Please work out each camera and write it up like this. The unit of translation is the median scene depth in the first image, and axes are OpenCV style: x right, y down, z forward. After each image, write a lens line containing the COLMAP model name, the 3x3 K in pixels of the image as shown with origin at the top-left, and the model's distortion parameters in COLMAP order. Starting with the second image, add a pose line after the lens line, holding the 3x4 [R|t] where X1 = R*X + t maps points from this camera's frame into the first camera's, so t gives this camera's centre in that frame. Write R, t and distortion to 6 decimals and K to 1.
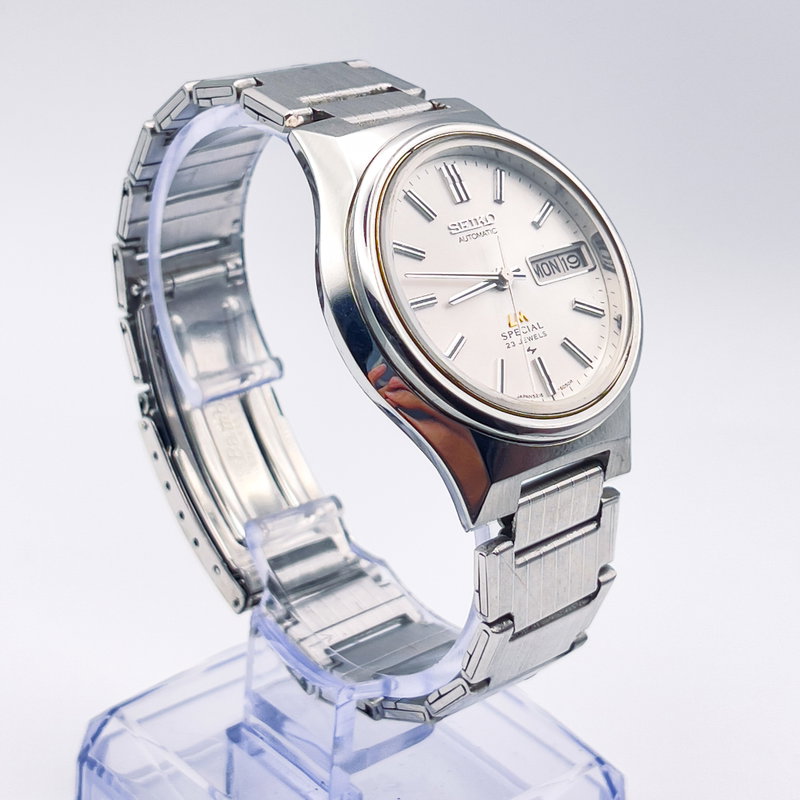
lens RADIAL K [[2053.3, 0, 400.0], [0, 2053.3, 400.0], [0, 0, 1]] dist [0.081478, 0.288553]
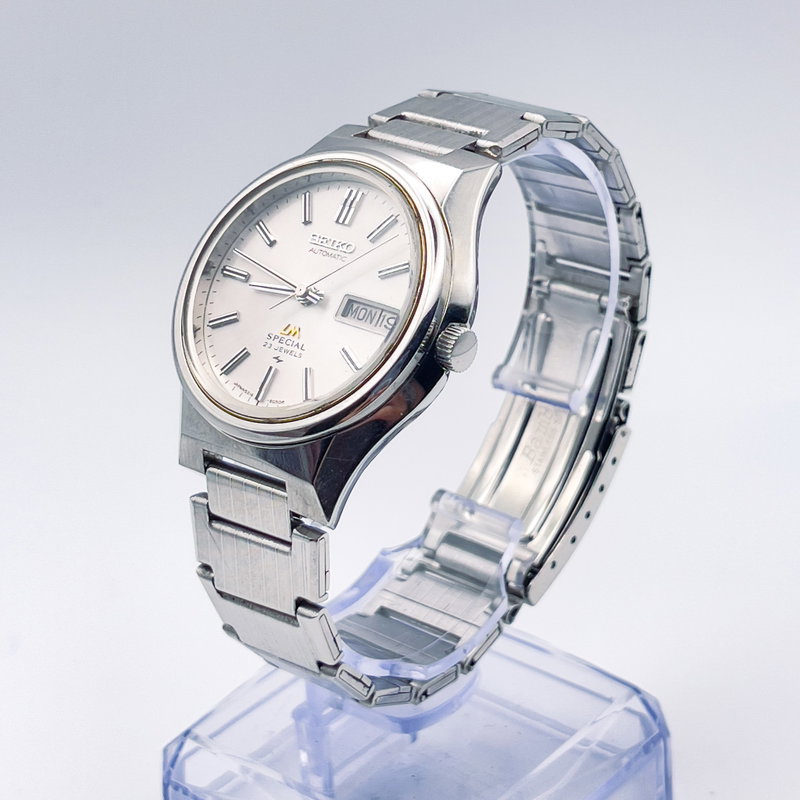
lens RADIAL K [[2053.3, 0, 400.0], [0, 2053.3, 400.0], [0, 0, 1]] dist [0.081478, 0.288553]
pose [[0.154450, 0.365904, -0.917747, 0.982319], [-0.385444, 0.877605, 0.285032, -0.309589], [0.909713, 0.309716, 0.276582, 0.694874]]
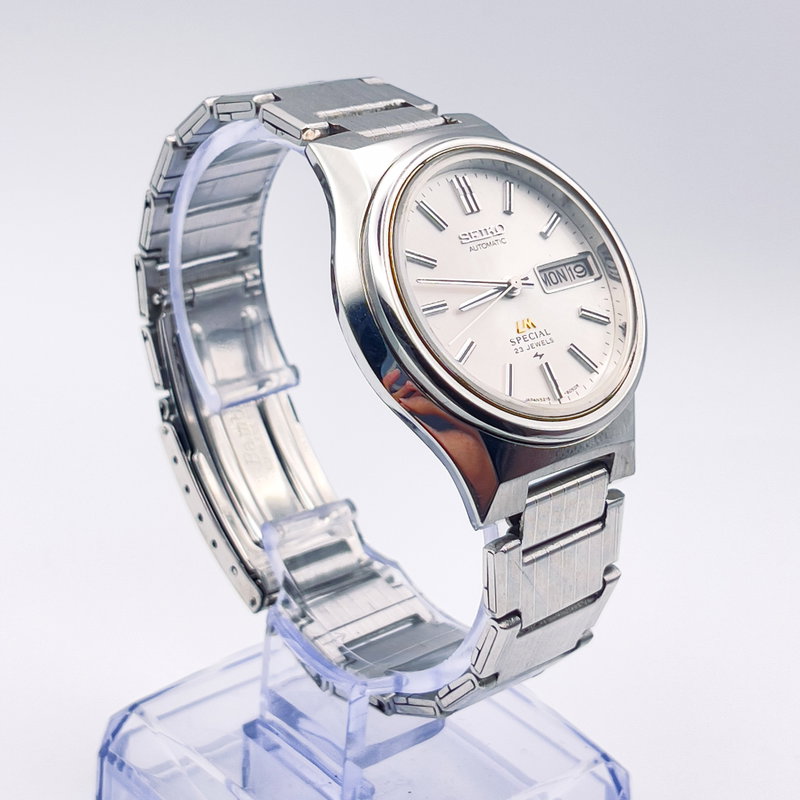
lens RADIAL K [[2053.3, 0, 400.0], [0, 2053.3, 400.0], [0, 0, 1]] dist [0.081478, 0.288553]
pose [[0.999968, 0.003347, -0.007255, 0.001328], [-0.003433, 0.999923, -0.011917, 0.009778], [0.007215, 0.011942, 0.999903, -0.033677]]
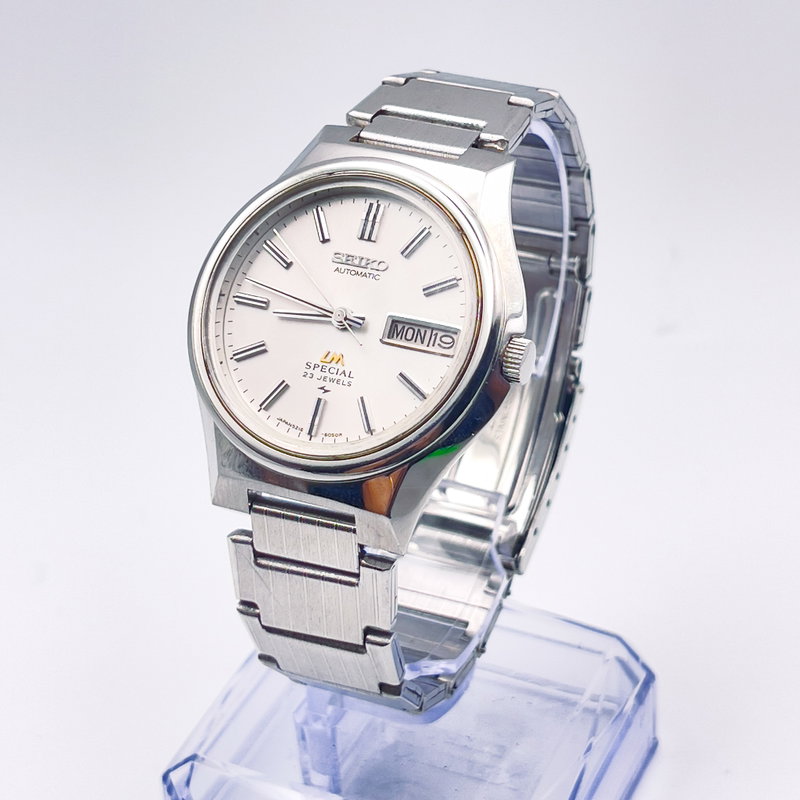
lens RADIAL K [[2053.3, 0, 400.0], [0, 2053.3, 400.0], [0, 0, 1]] dist [0.081478, 0.288553]
pose [[0.416348, 0.414576, -0.809186, 0.844455], [-0.347750, 0.894933, 0.279581, -0.295961], [0.840074, 0.164992, 0.516772, 0.447794]]
